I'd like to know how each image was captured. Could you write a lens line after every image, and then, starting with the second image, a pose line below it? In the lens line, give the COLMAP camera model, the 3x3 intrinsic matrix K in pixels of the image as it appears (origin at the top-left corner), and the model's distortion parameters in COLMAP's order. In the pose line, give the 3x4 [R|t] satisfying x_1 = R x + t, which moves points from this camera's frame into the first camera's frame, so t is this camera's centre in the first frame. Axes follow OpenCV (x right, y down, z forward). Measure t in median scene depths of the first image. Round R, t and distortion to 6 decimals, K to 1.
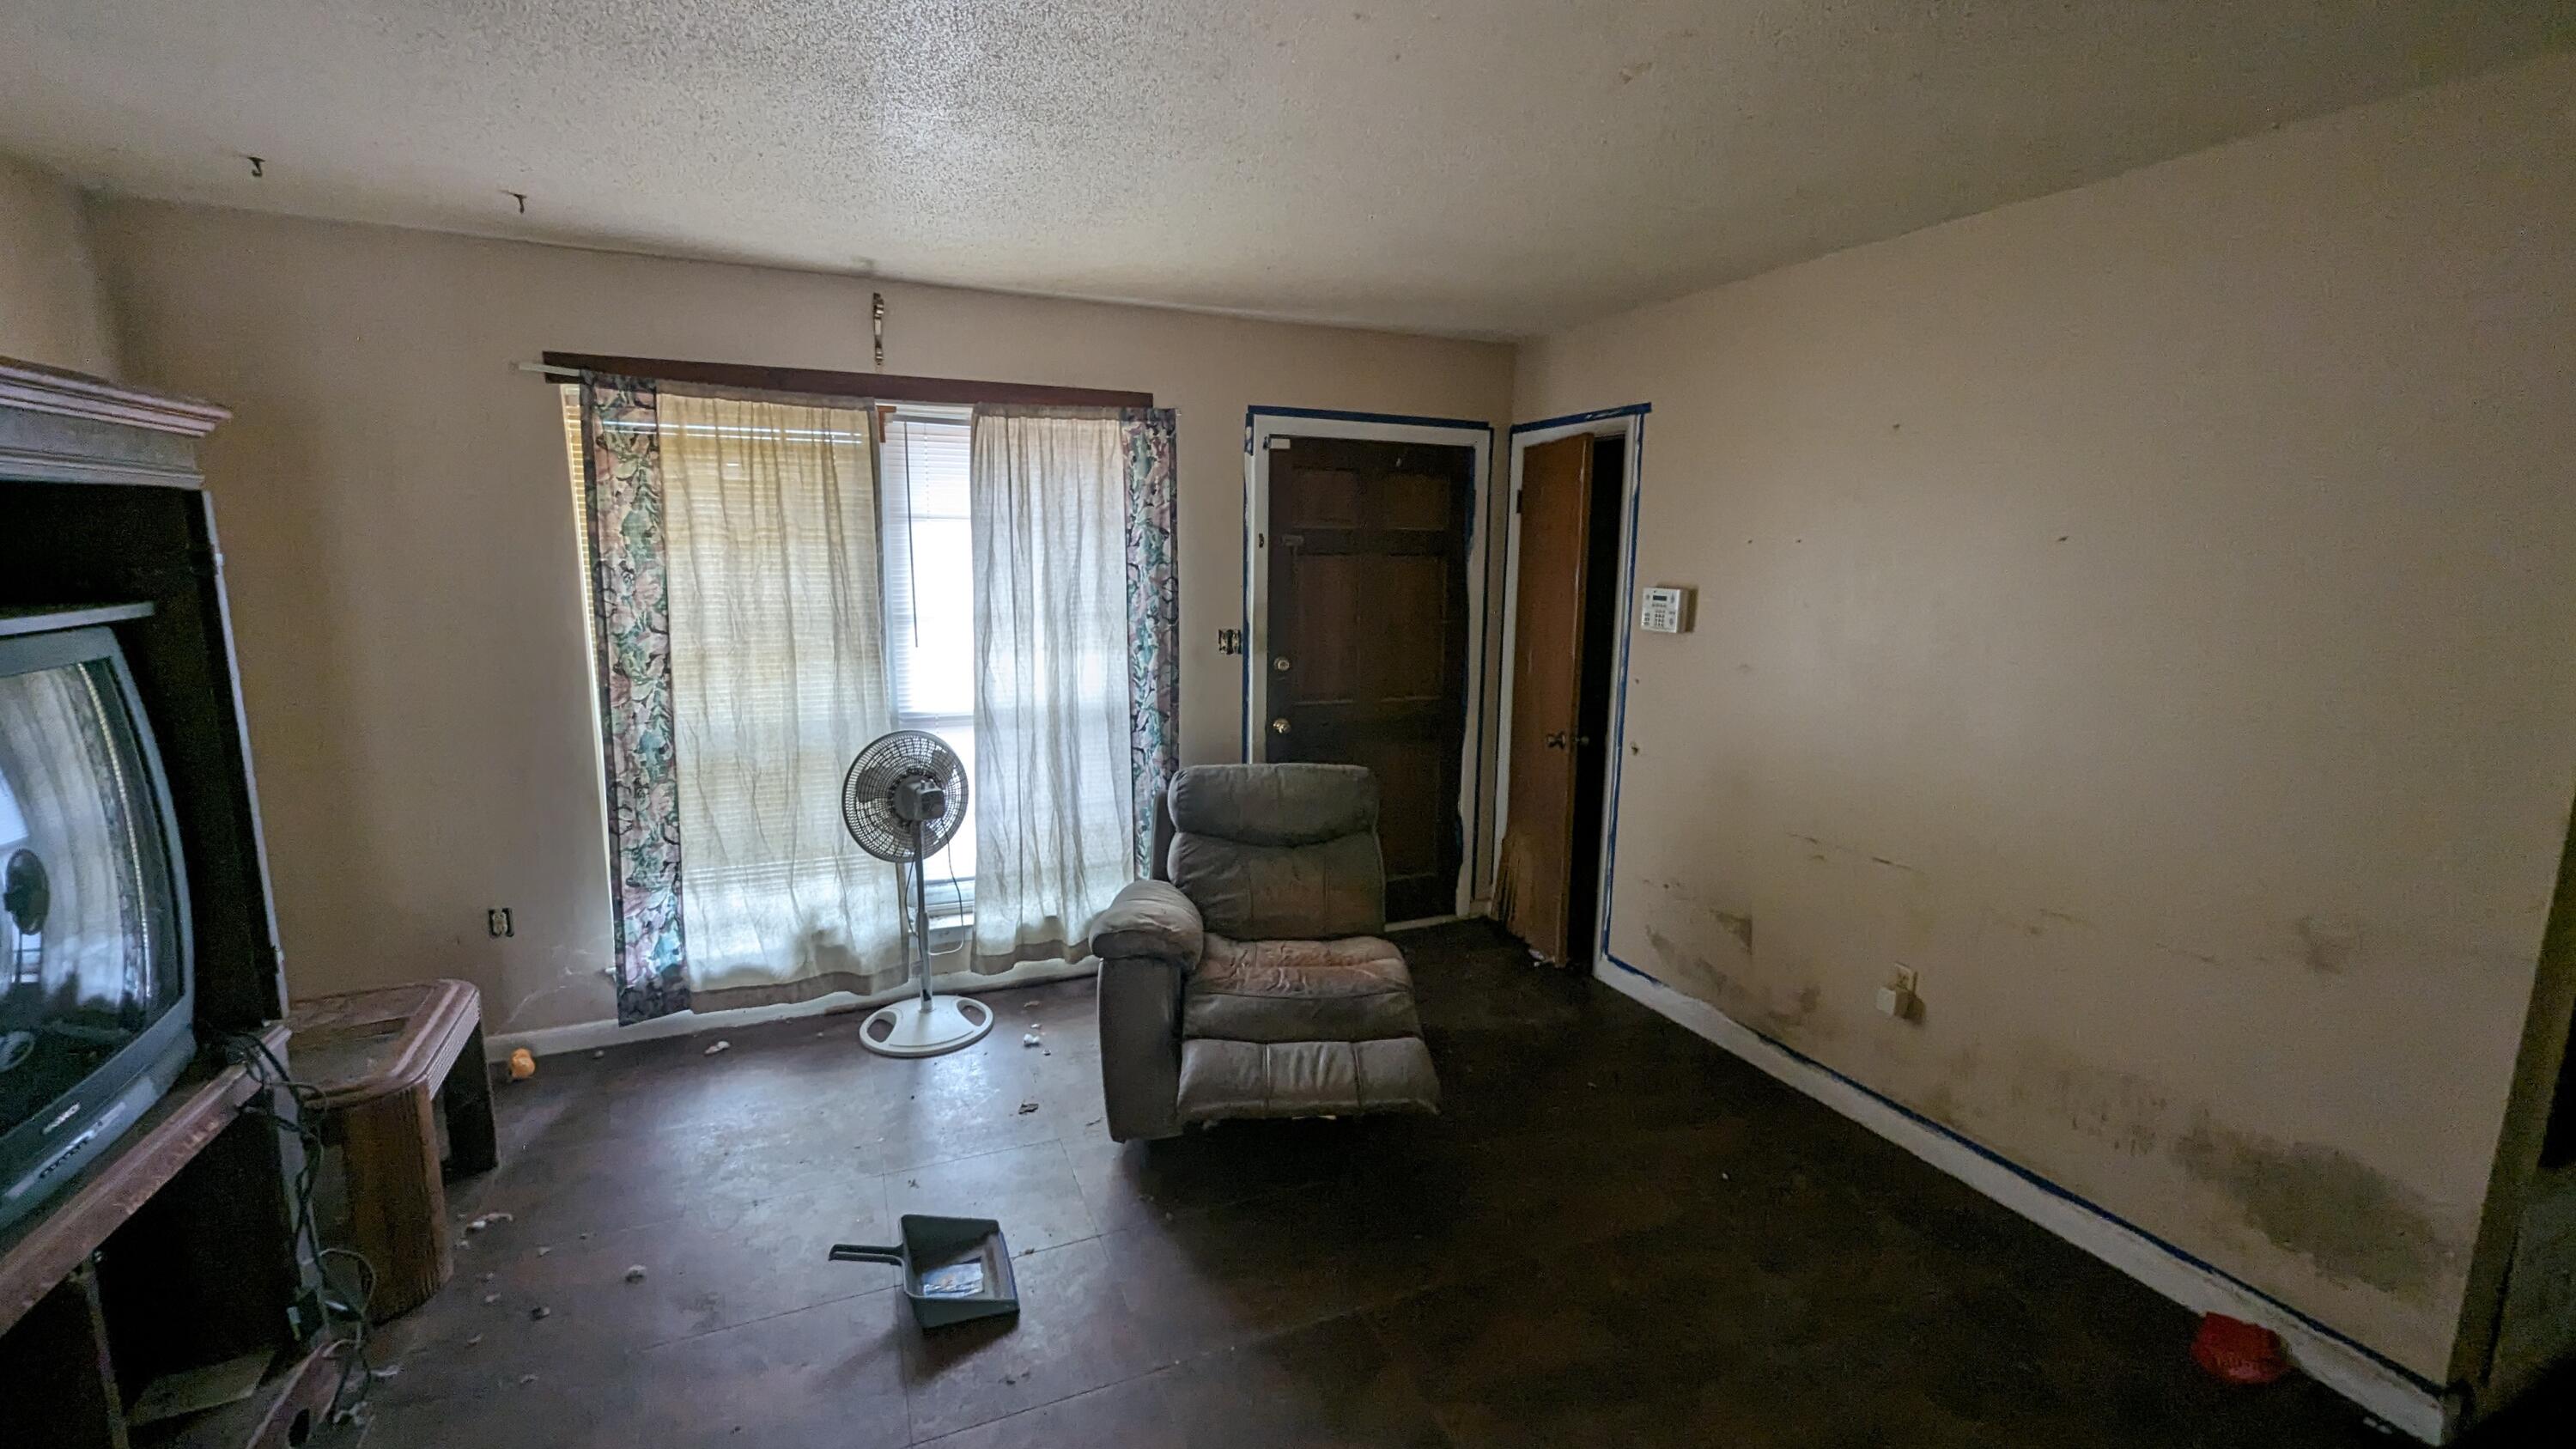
lens RADIAL K [[1061.9, 0, 1283.8], [0, 1061.9, 731.1], [0, 0, 1]] dist [-0.000060, 0.000148]
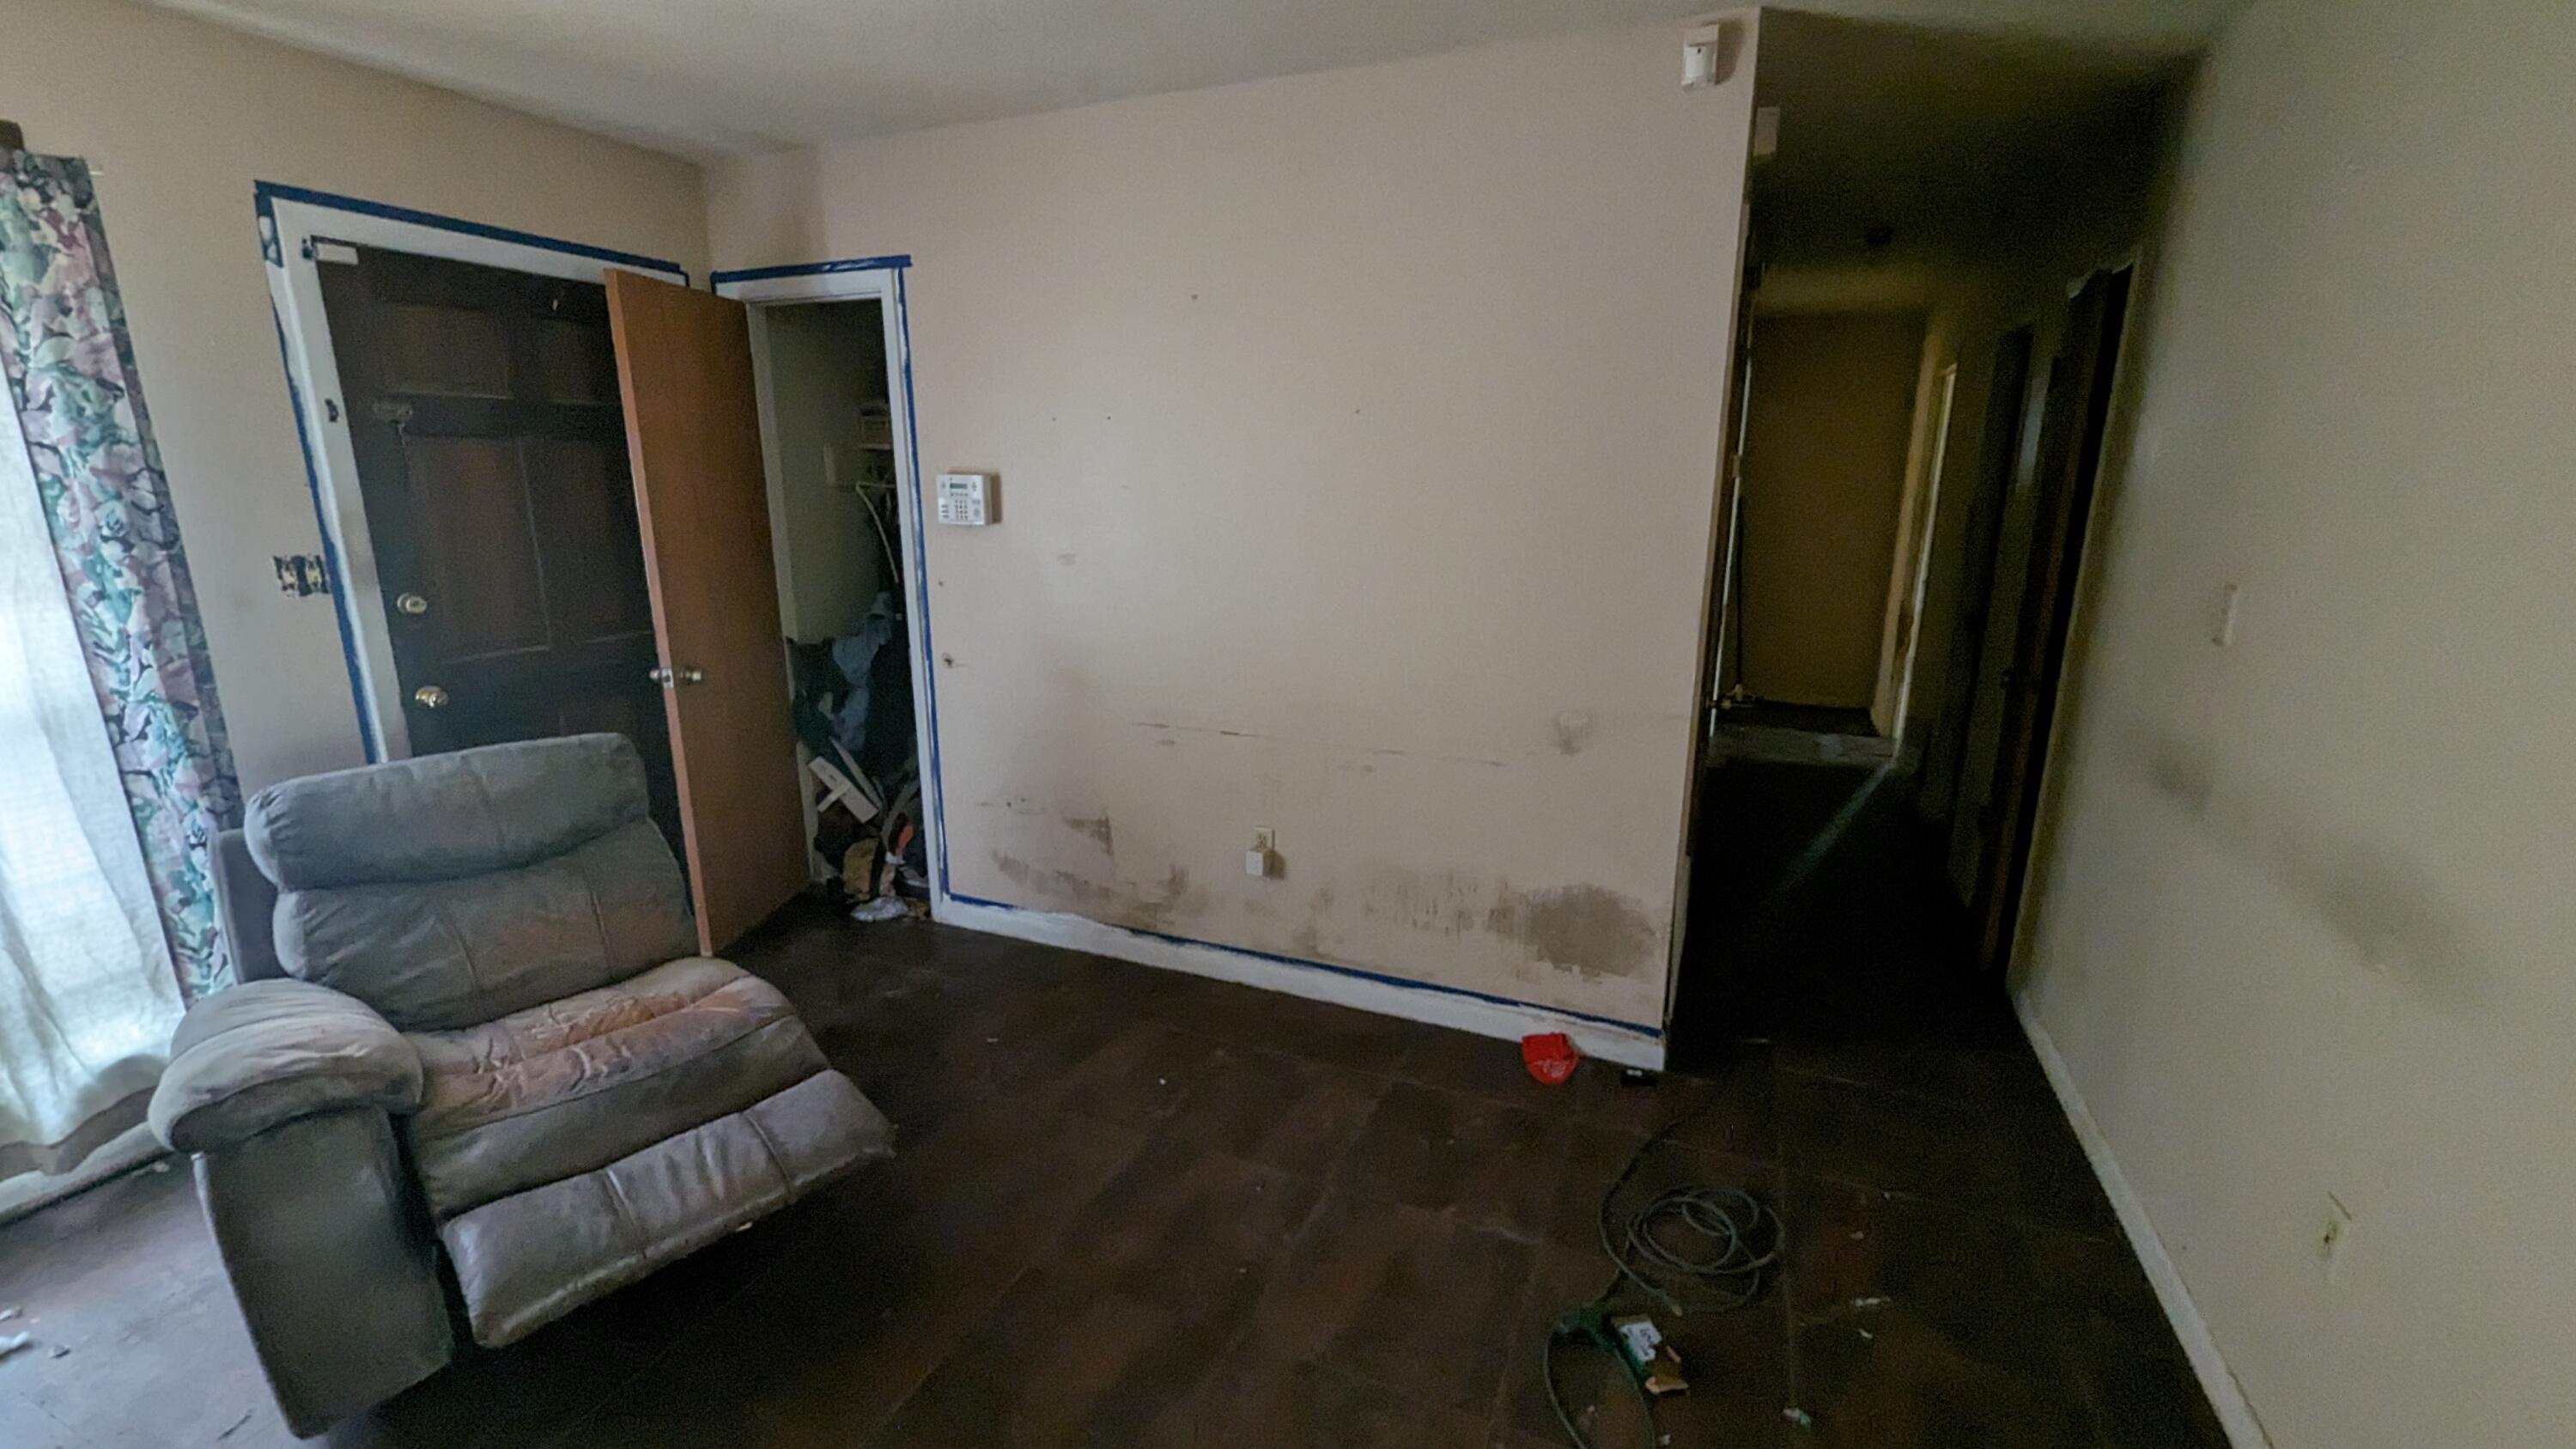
lens RADIAL K [[1063.8, 0, 1277.2], [0, 1063.8, 730.0], [0, 0, 1]] dist [0.003145, -0.000781]
pose [[0.724670, -0.171166, 0.667499, -0.082112], [0.121614, 0.985222, 0.120610, -0.000312], [-0.678280, -0.006226, 0.734777, 0.180482]]
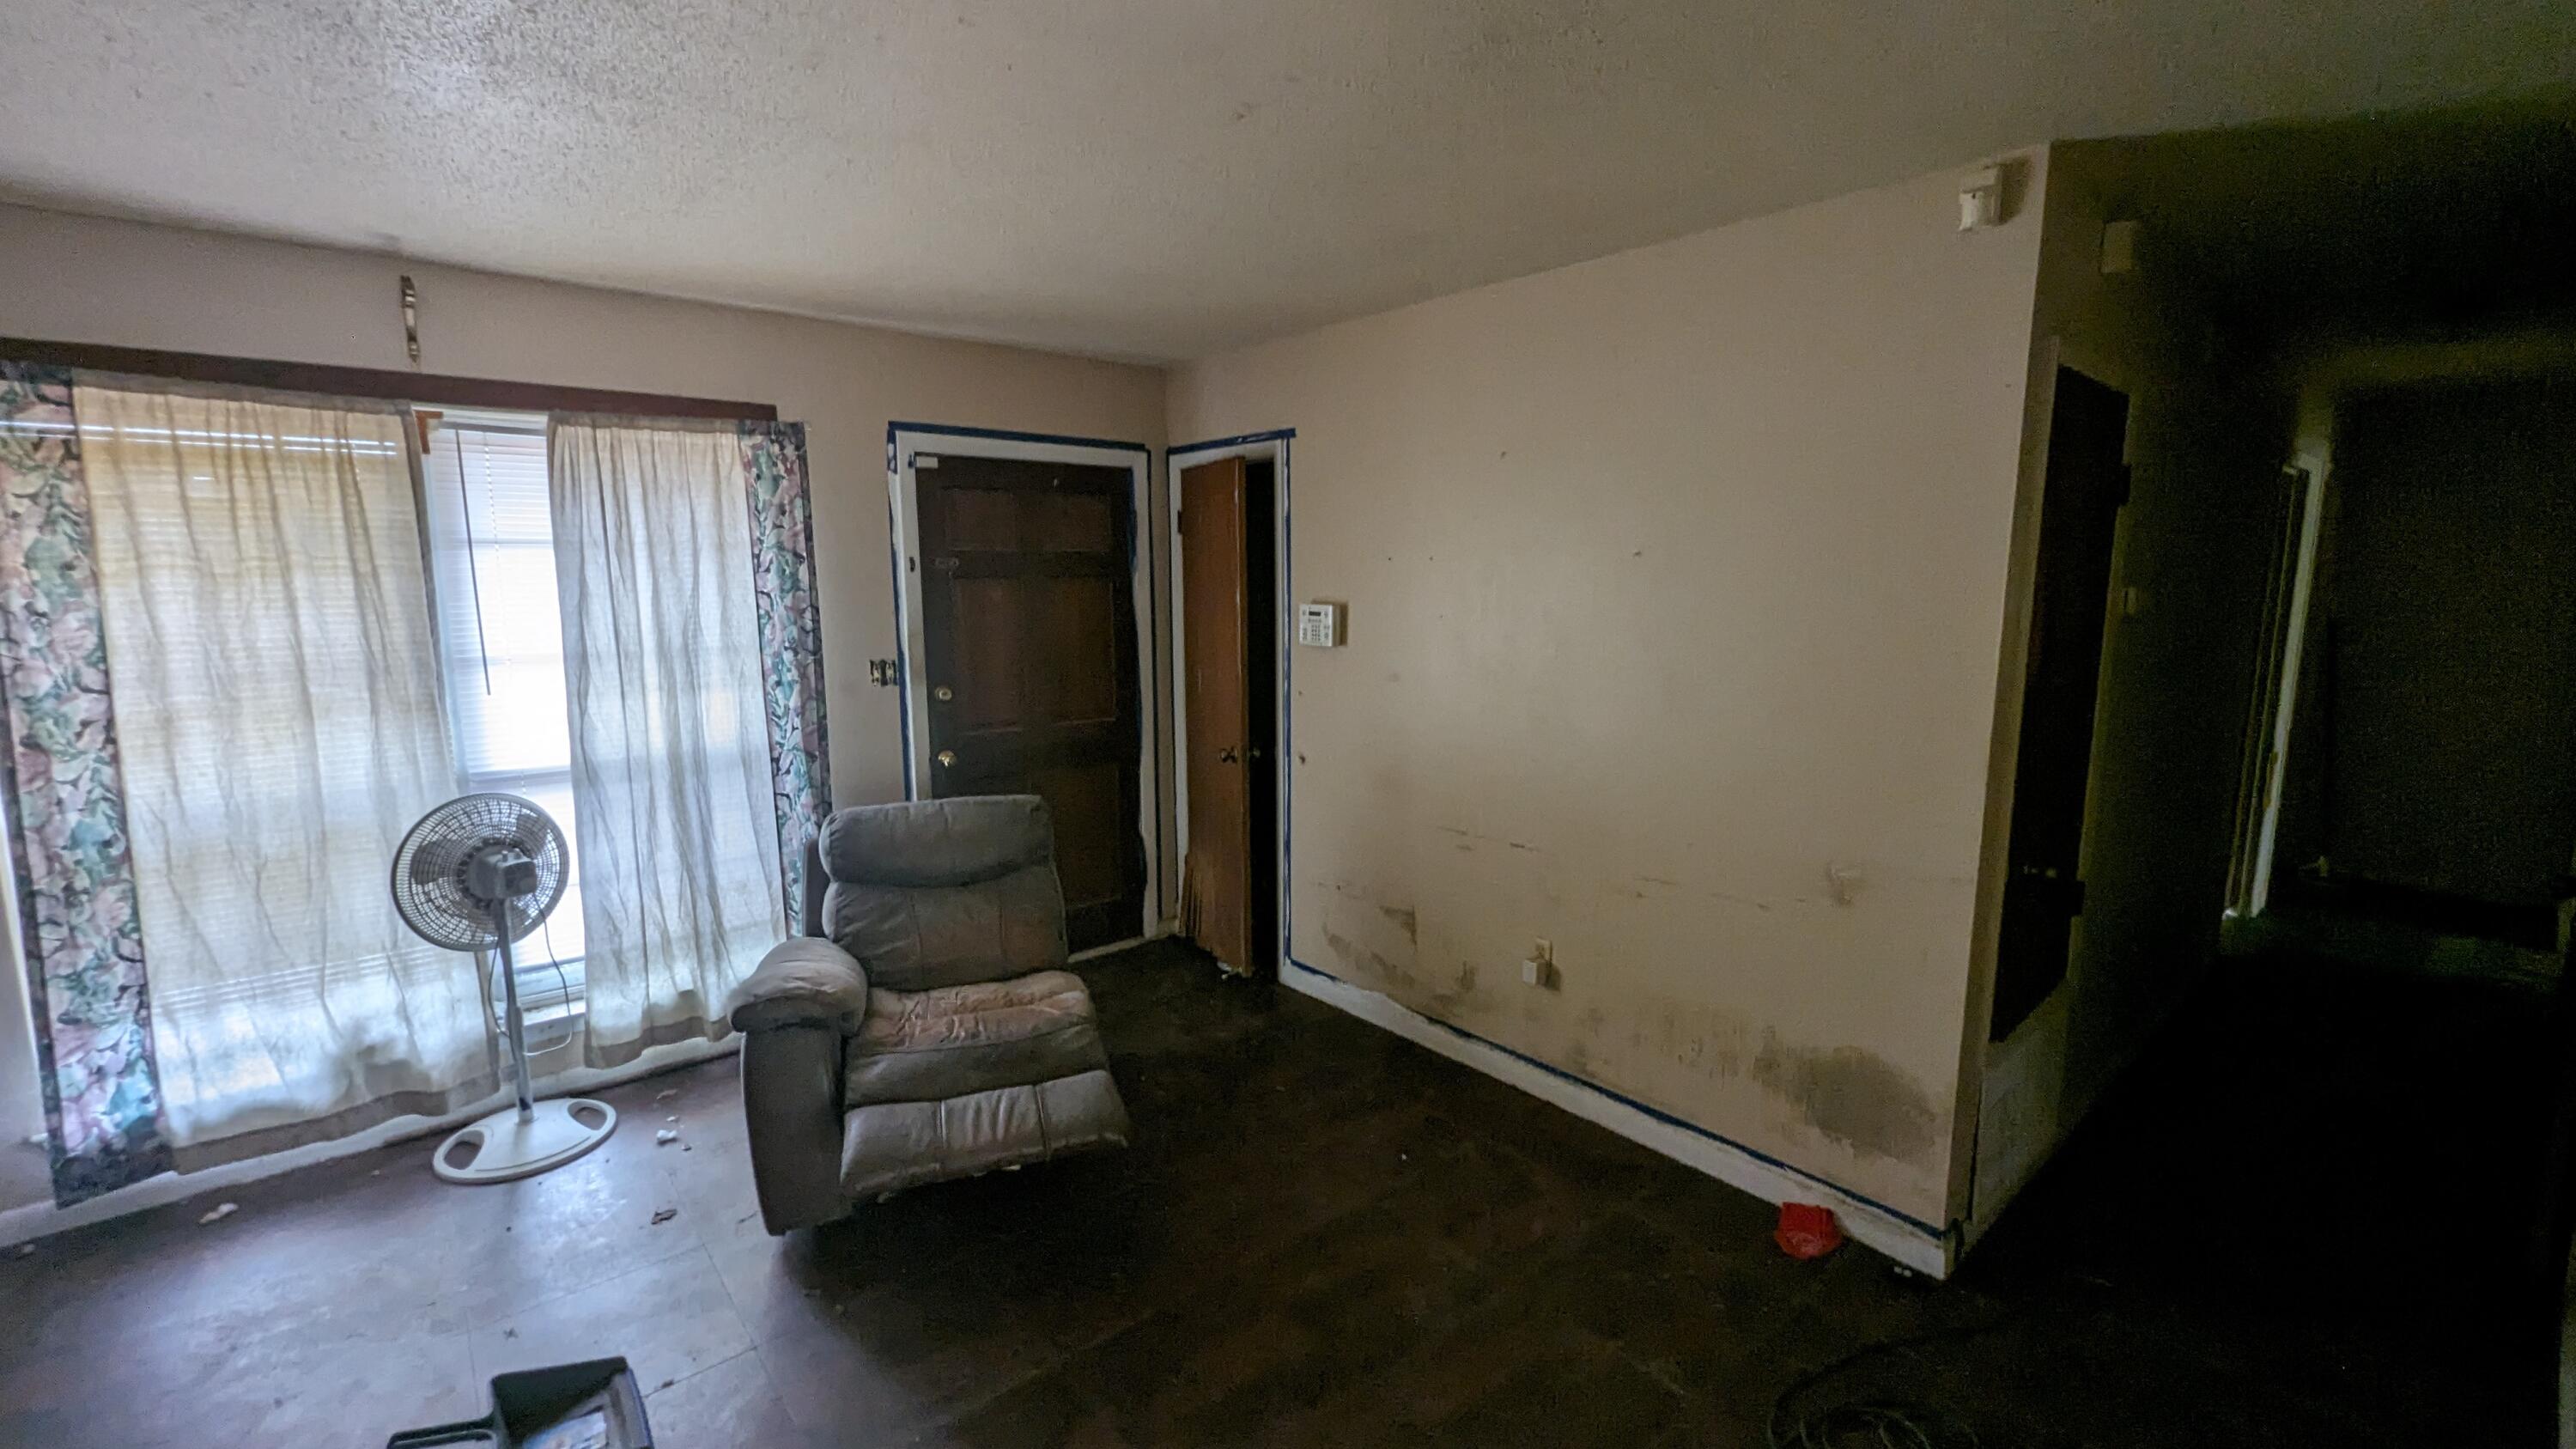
lens RADIAL K [[1061.9, 0, 1283.8], [0, 1061.9, 731.1], [0, 0, 1]] dist [-0.000060, 0.000148]
pose [[0.956129, -0.058346, 0.287078, 0.017639], [0.063688, 0.997927, -0.009295, -0.001823], [-0.285940, 0.027171, 0.957862, 0.006820]]
